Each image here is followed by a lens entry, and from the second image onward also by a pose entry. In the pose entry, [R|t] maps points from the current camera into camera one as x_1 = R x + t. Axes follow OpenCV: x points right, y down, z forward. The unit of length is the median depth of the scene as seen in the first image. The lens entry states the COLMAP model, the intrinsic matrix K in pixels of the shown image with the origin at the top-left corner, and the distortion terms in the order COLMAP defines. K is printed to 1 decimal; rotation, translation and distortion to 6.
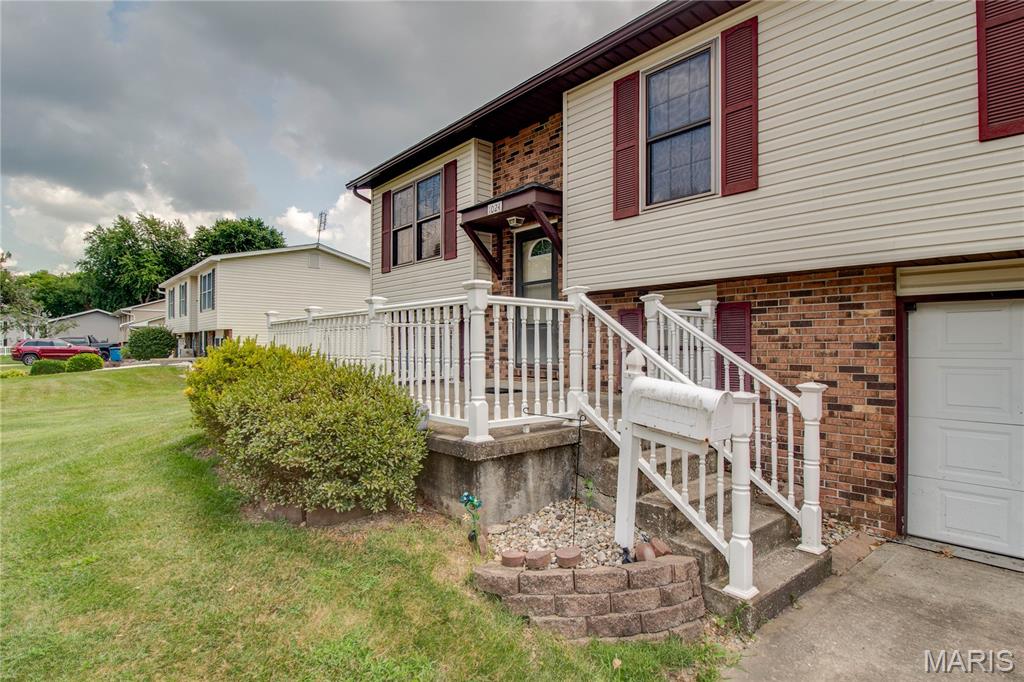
lens RADIAL K [[565.1, 0, 508.2], [0, 565.1, 352.4], [0, 0, 1]] dist [-0.014256, -0.000673]
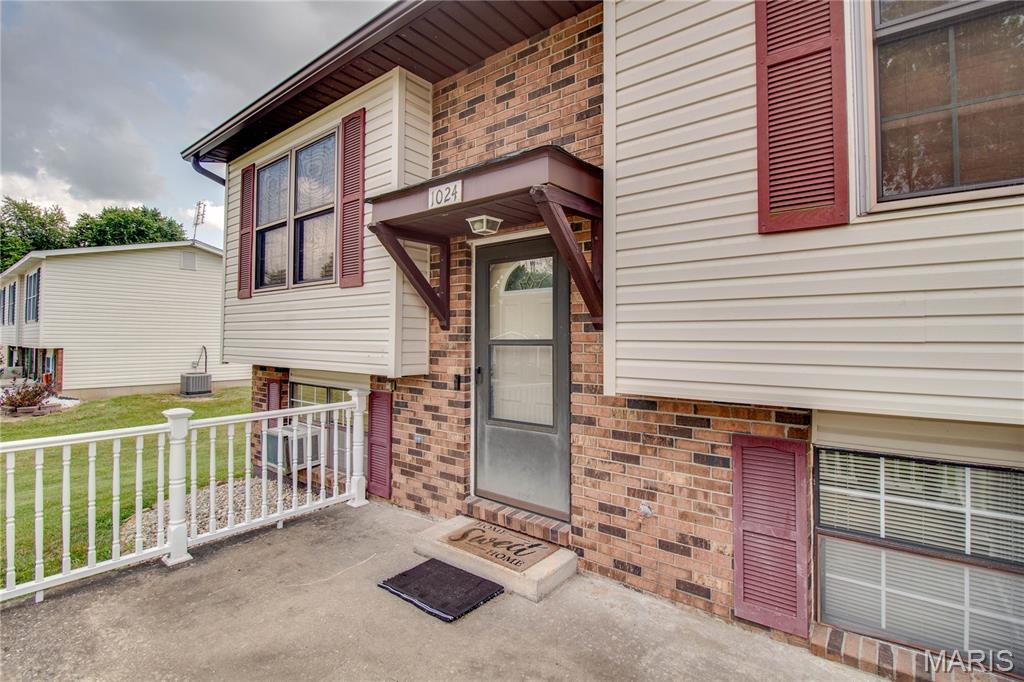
lens RADIAL K [[479.2, 0, 520.2], [0, 479.2, 322.0], [0, 0, 1]] dist [-0.017872, -0.000612]
pose [[0.978476, 0.006401, 0.206260, -0.038927], [-0.000014, 0.999521, -0.030954, -0.122271], [-0.206359, 0.030285, 0.978007, 0.534496]]
